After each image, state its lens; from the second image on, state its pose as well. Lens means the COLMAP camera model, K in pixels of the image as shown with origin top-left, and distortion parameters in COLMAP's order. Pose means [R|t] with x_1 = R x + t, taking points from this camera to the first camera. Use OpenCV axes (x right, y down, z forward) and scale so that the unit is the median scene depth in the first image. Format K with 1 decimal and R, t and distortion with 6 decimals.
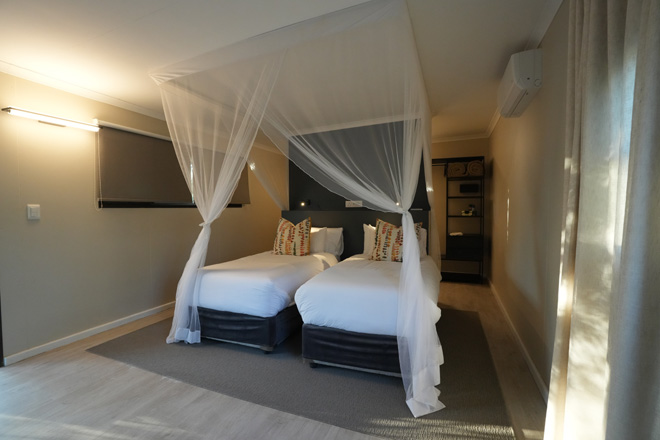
lens RADIAL K [[303.1, 0, 330.4], [0, 303.1, 234.5], [0, 0, 1]] dist [-0.018282, 0.000139]
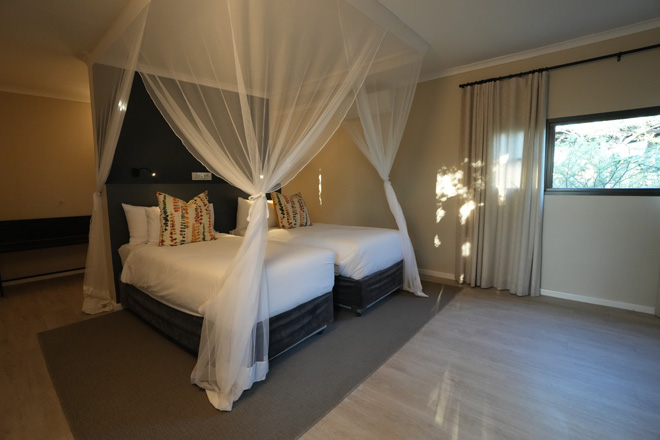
lens RADIAL K [[302.8, 0, 330.0], [0, 302.8, 220.0], [0, 0, 1]] dist [-0.021710, 0.000108]
pose [[0.298830, -0.100884, 0.948959, -0.734228], [0.092410, 0.992782, 0.076443, -0.012355], [-0.949822, 0.064850, 0.305996, 0.470904]]
